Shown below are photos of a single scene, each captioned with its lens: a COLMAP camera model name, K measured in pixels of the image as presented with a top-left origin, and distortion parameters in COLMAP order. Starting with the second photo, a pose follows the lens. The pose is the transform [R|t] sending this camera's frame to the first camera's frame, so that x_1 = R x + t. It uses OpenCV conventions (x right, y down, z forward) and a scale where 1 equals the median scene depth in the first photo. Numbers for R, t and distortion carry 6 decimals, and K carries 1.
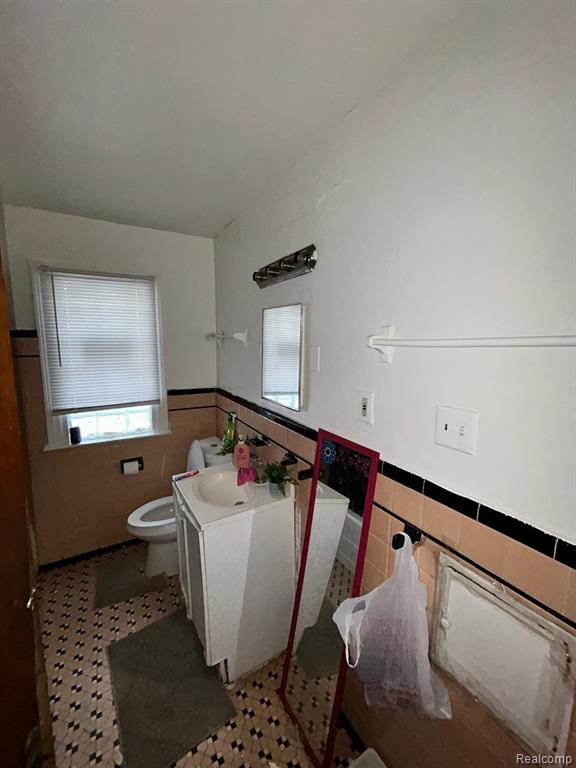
lens RADIAL K [[307.9, 0, 288.6], [0, 307.9, 381.7], [0, 0, 1]] dist [-0.003297, -0.000309]
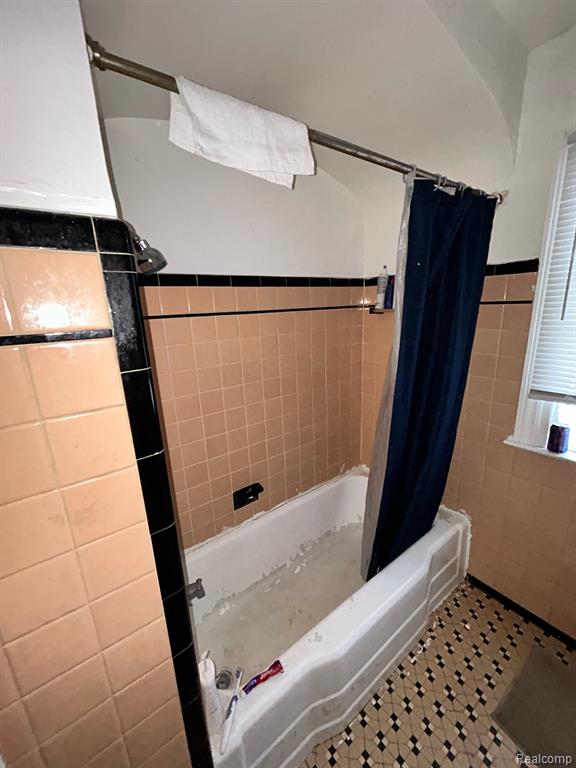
lens RADIAL K [[307.9, 0, 289.4], [0, 307.9, 382.7], [0, 0, 1]] dist [-0.003297, -0.000309]
pose [[0.112735, 0.227275, -0.967283, -0.210467], [-0.087501, 0.971978, 0.218180, -0.015656], [0.989765, 0.060042, 0.129463, 0.418020]]
